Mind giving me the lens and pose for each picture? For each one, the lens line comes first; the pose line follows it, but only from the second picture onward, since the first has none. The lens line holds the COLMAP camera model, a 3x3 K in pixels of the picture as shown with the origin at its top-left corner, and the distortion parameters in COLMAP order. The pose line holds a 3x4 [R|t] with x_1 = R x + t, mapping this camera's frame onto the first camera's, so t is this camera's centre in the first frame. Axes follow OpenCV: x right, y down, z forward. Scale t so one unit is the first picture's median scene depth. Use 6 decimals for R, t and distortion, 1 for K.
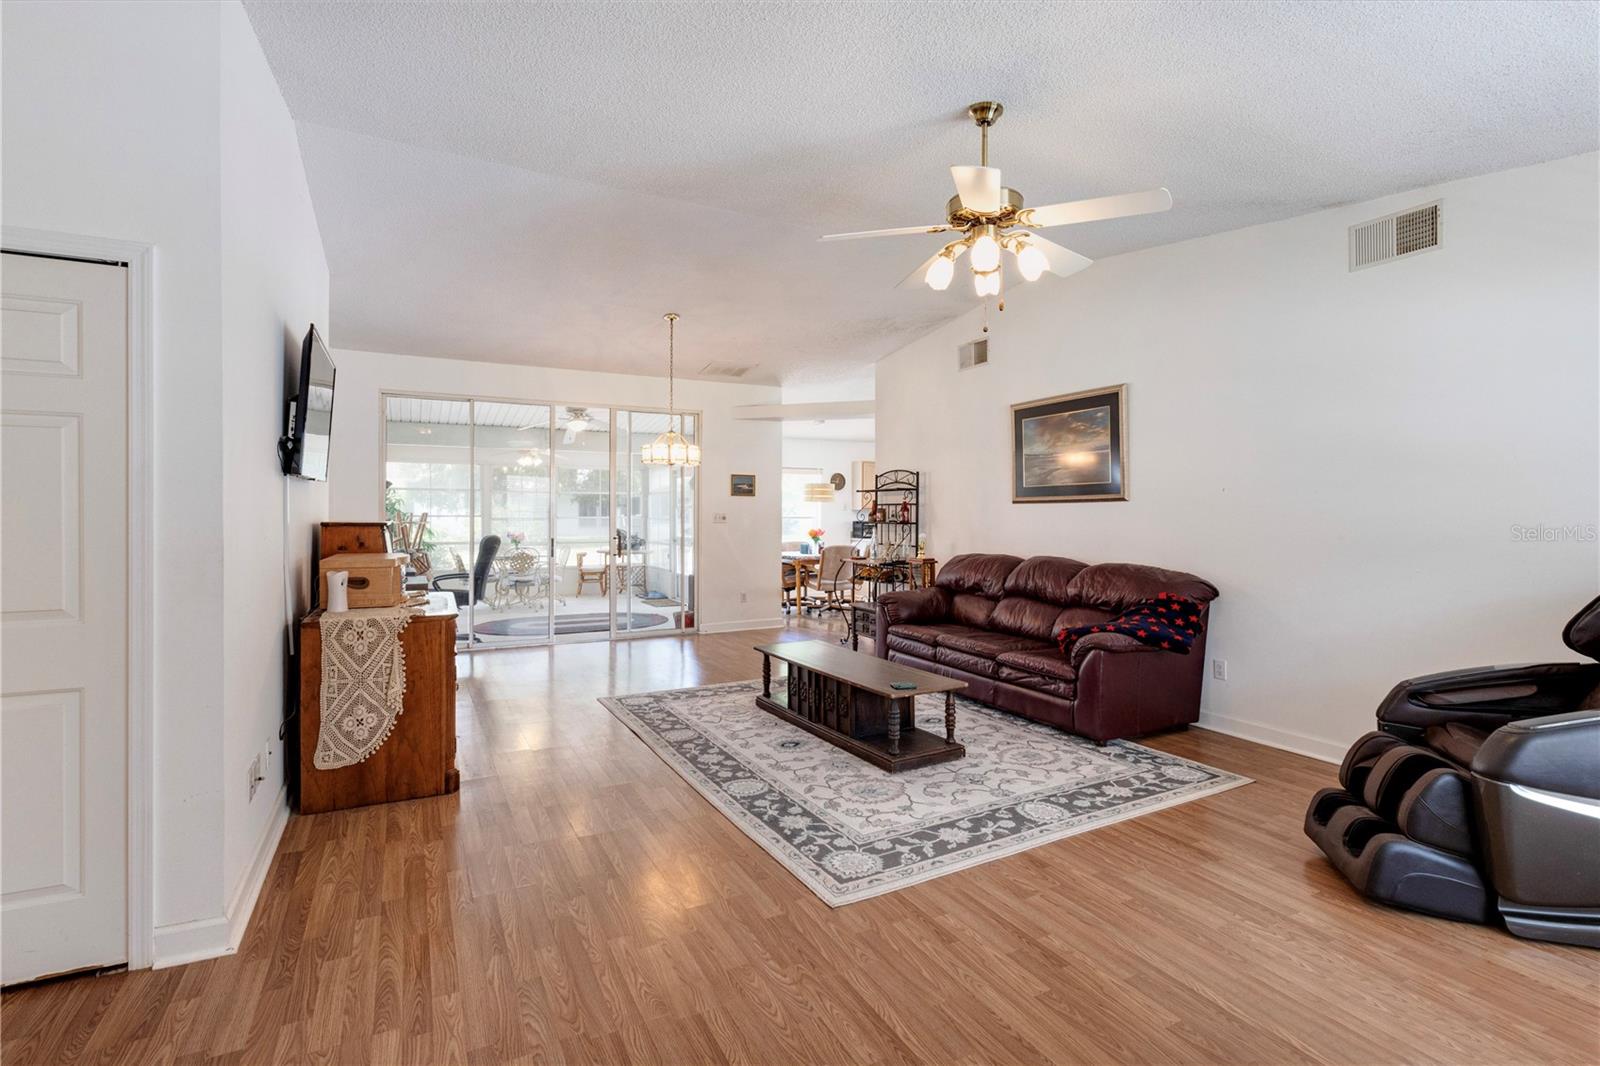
lens RADIAL K [[742.4, 0, 793.4], [0, 742.4, 508.8], [0, 0, 1]] dist [0.001770, 0.000370]
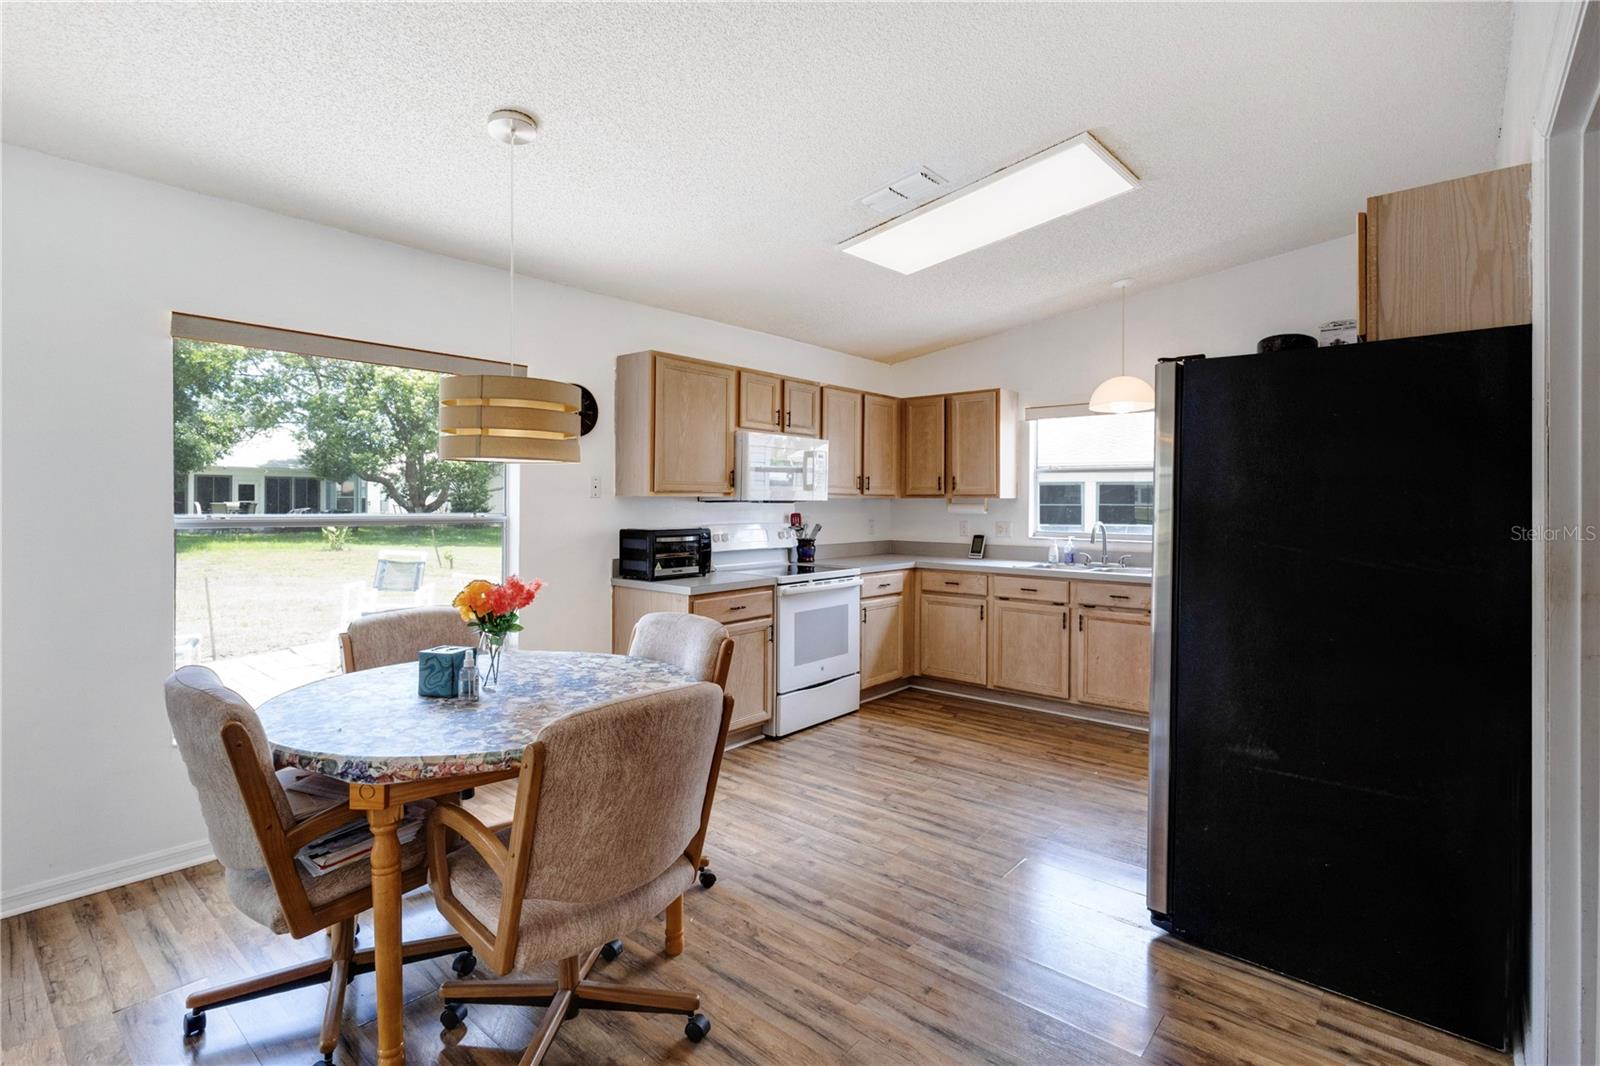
lens RADIAL K [[742.4, 0, 793.4], [0, 742.4, 508.8], [0, 0, 1]] dist [0.001770, 0.000370]
pose [[0.928493, 0.000733, 0.371349, 0.075202], [-0.006431, 0.999880, 0.014107, 0.002826], [-0.371294, -0.015486, 0.928386, 1.932098]]
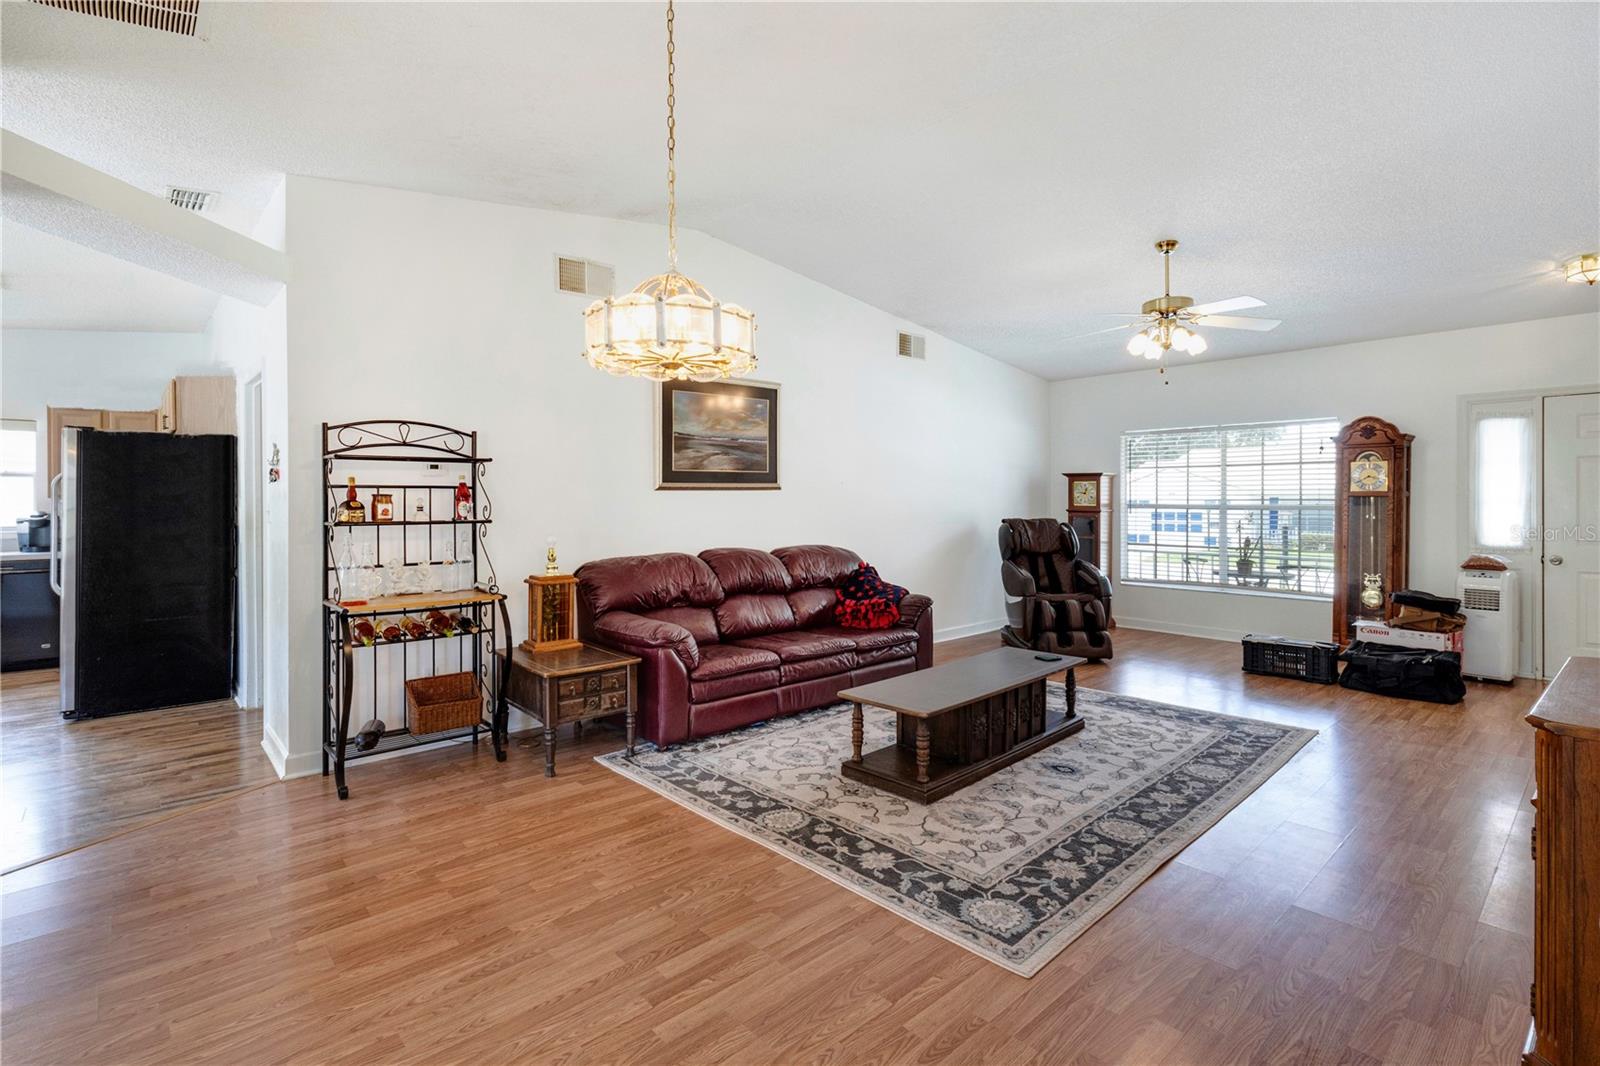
lens RADIAL K [[742.4, 0, 793.4], [0, 742.4, 508.8], [0, 0, 1]] dist [0.001770, 0.000370]
pose [[-0.247098, -0.011119, 0.968927, -0.793230], [0.000038, 0.999934, 0.011484, 0.006042], [-0.968991, 0.002875, -0.247081, 1.585045]]
